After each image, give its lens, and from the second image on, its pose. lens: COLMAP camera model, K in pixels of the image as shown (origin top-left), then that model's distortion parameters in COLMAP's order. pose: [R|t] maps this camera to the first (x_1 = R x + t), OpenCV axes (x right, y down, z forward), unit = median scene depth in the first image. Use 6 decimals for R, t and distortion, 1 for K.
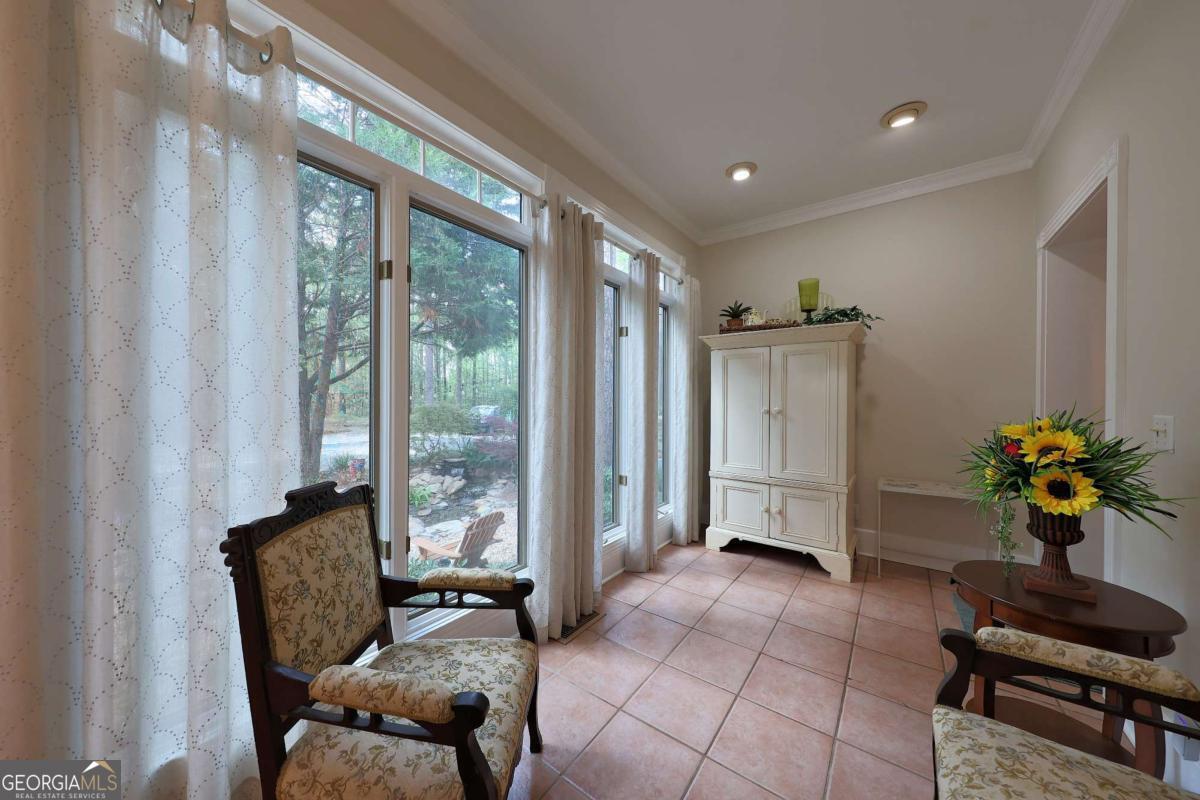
lens RADIAL K [[400.2, 0, 599.0], [0, 400.2, 400.7], [0, 0, 1]] dist [0.001027, -0.000246]
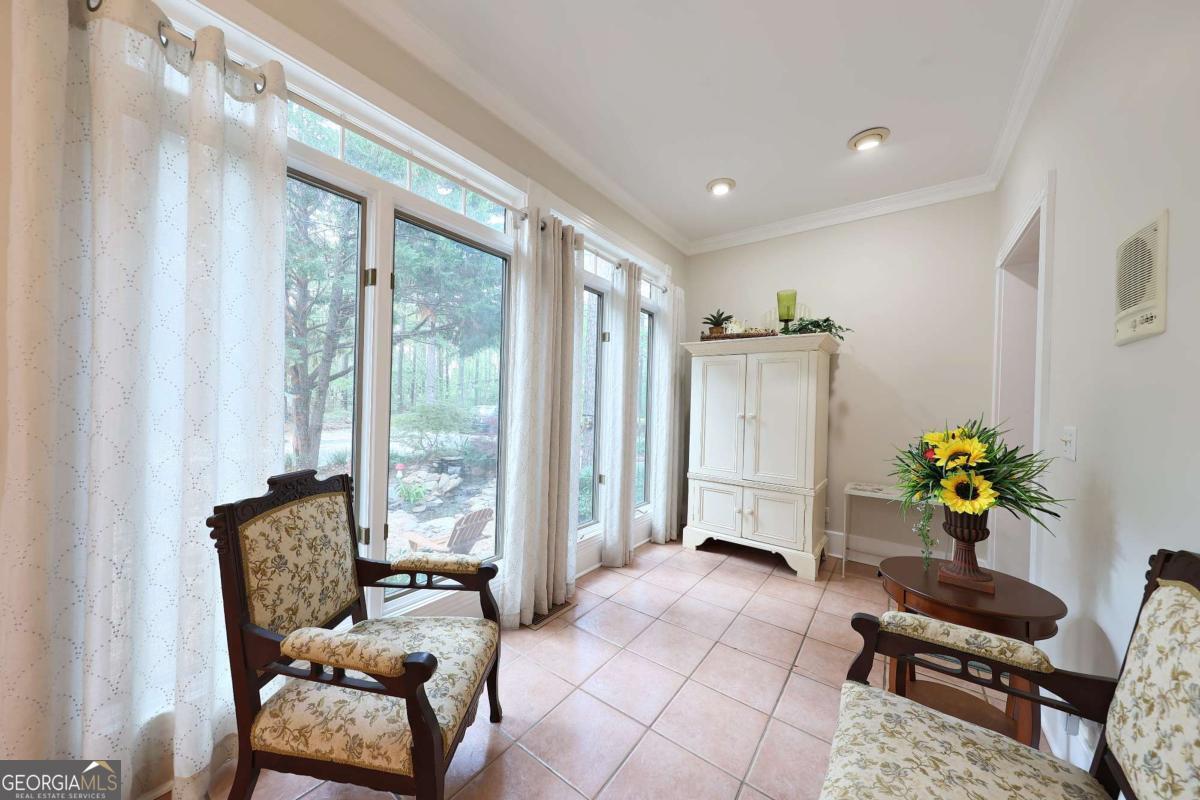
lens RADIAL K [[400.2, 0, 601.8], [0, 400.2, 403.1], [0, 0, 1]] dist [0.001027, -0.000246]
pose [[0.999749, 0.022375, 0.001435, 0.119855], [-0.022376, 0.999750, 0.000405, -0.000653], [-0.001426, -0.000437, 0.999999, -0.100949]]
